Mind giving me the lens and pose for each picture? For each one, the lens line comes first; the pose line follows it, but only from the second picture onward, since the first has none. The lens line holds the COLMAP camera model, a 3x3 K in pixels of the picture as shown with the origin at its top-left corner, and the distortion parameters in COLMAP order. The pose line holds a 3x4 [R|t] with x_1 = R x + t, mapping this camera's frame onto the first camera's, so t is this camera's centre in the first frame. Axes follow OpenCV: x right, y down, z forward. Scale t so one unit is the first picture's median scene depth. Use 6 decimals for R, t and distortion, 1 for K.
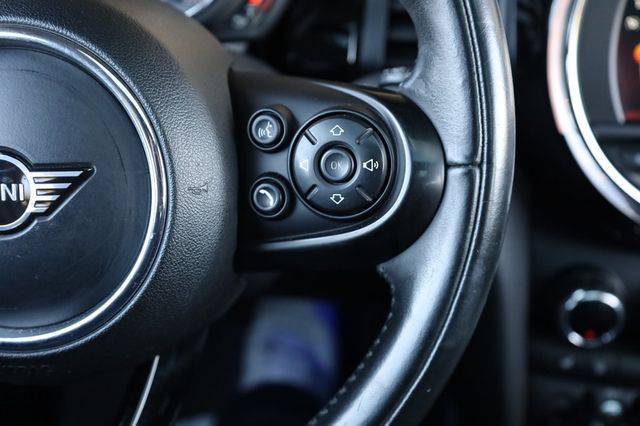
lens RADIAL K [[791.1, 0, 320.0], [0, 791.1, 213.0], [0, 0, 1]] dist [0.005686, 0.010831]
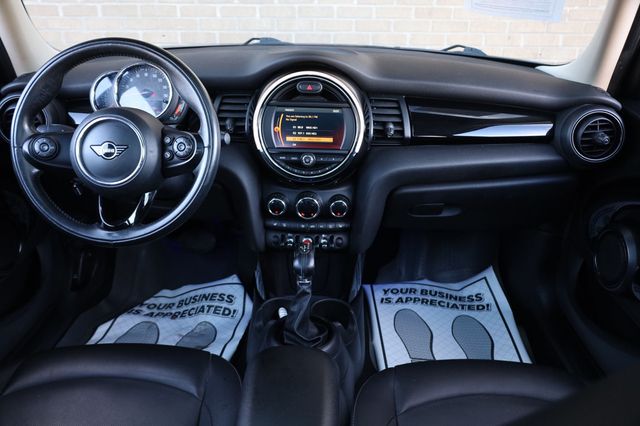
lens RADIAL K [[527.9, 0, 320.0], [0, 527.9, 213.0], [0, 0, 1]] dist [0.000803, 0.001868]
pose [[0.997871, 0.013323, 0.063848, 0.641722], [-0.007996, 0.996519, -0.082980, 0.580385], [-0.064732, 0.082293, 0.994504, -2.136604]]
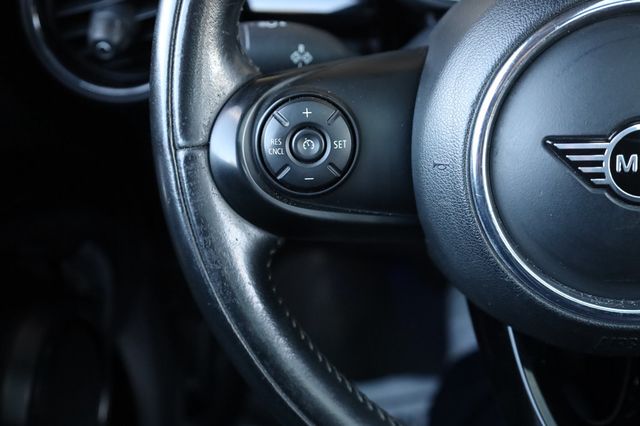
lens RADIAL K [[791.1, 0, 320.0], [0, 791.1, 213.0], [0, 0, 1]] dist [0.005686, 0.010831]
pose [[0.999638, -0.018387, -0.019643, -0.754467], [0.019644, 0.997637, 0.065830, -0.030376], [0.018386, -0.066192, 0.997637, -0.003751]]
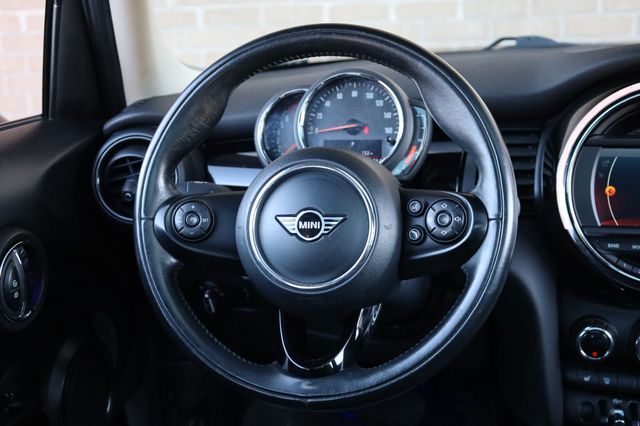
lens RADIAL K [[916.1, 0, 320.0], [0, 916.1, 213.0], [0, 0, 1]] dist [-0.007765, 0.007146]
pose [[0.990360, 0.024688, -0.136299, 0.026749], [-0.057019, 0.969415, -0.238712, 0.614194], [0.126237, 0.244183, 0.961478, -1.773883]]
